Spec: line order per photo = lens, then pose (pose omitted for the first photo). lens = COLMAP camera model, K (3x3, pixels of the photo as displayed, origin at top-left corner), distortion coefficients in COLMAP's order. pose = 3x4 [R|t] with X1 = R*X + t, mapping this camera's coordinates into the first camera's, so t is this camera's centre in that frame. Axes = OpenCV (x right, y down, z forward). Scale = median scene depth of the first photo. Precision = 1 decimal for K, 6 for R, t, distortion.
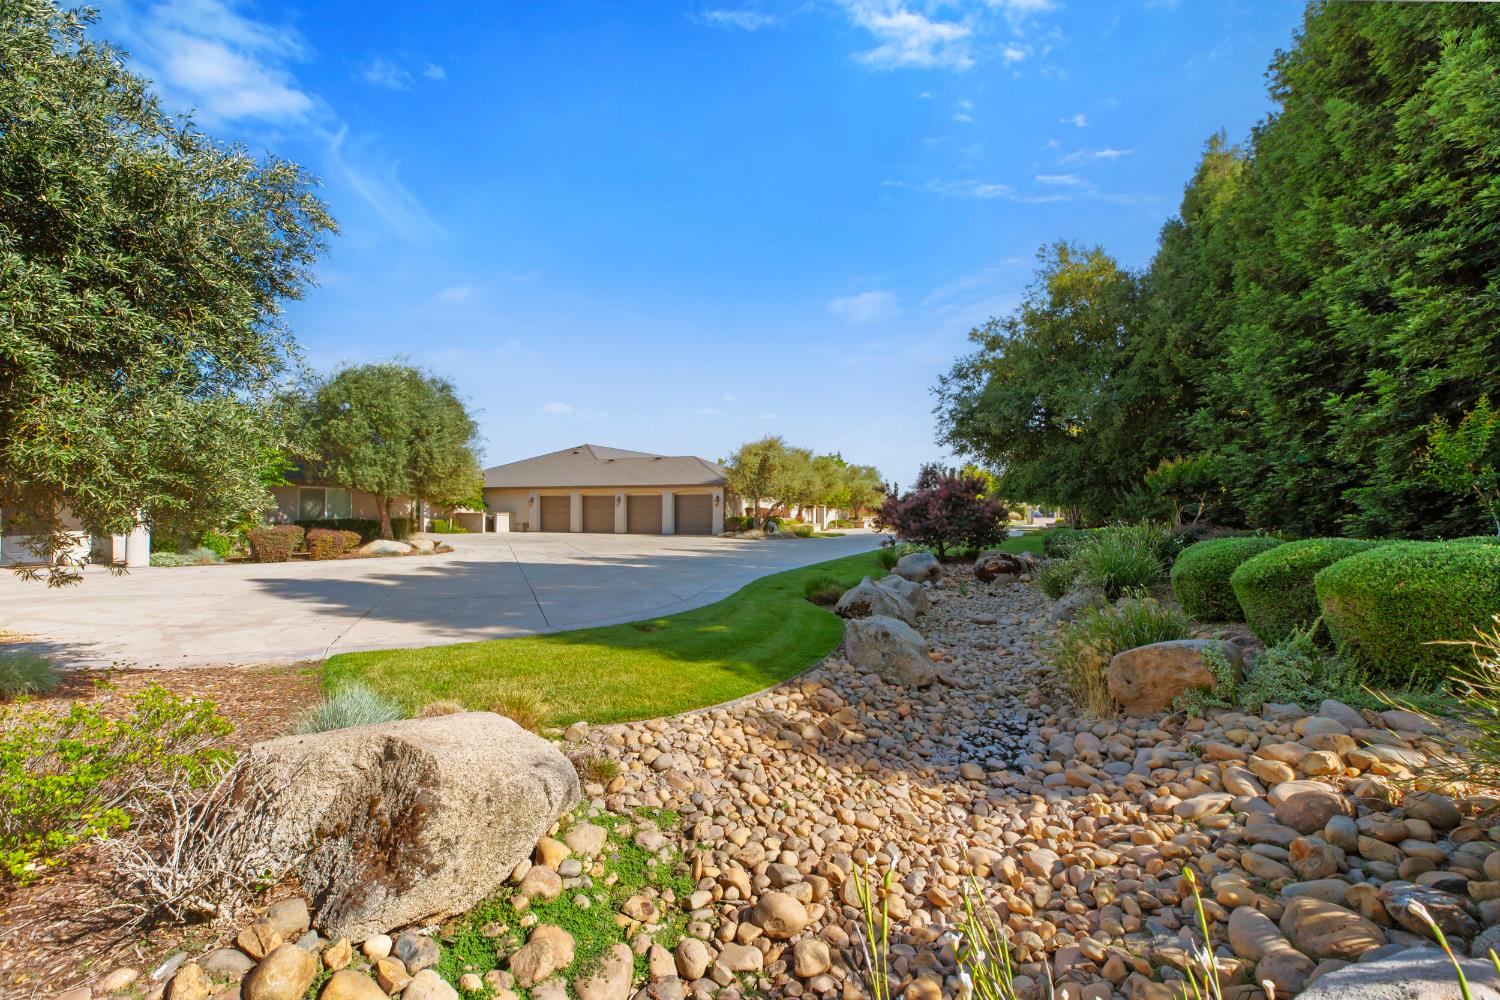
lens RADIAL K [[679.4, 0, 750.0], [0, 679.4, 501.2], [0, 0, 1]] dist [0.000711, 0.000085]
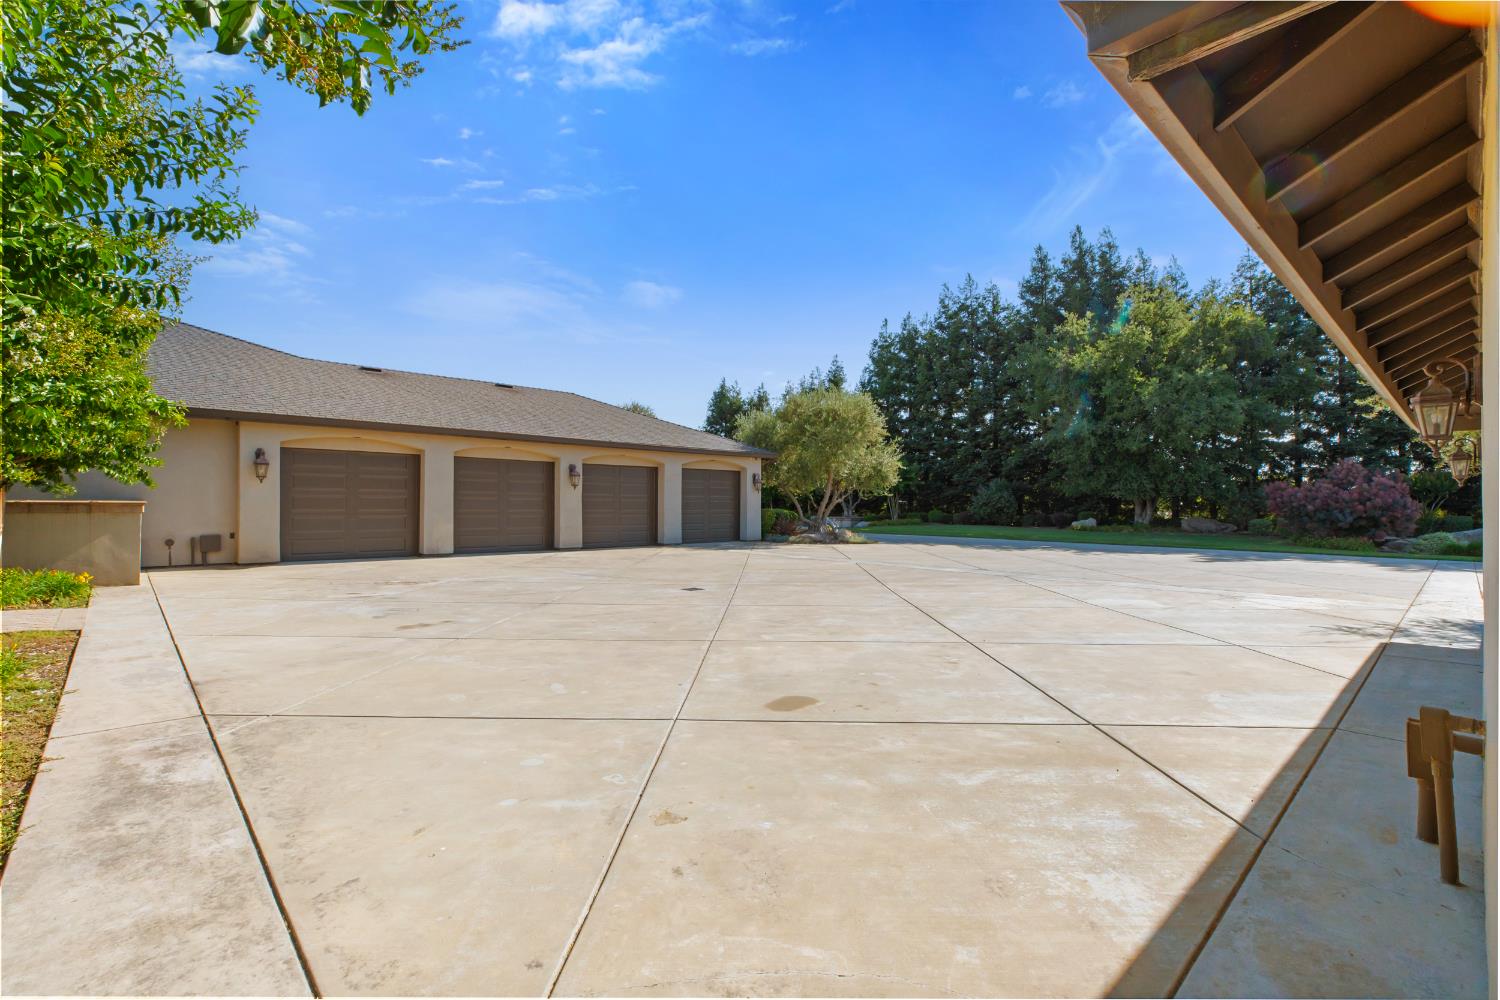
lens RADIAL K [[679.4, 0, 750.5], [0, 679.4, 504.0], [0, 0, 1]] dist [0.000711, 0.000085]
pose [[0.366180, 0.008837, 0.930502, -0.550587], [-0.002779, 0.999961, -0.008403, 0.021735], [-0.930540, 0.000491, 0.366190, 0.731331]]
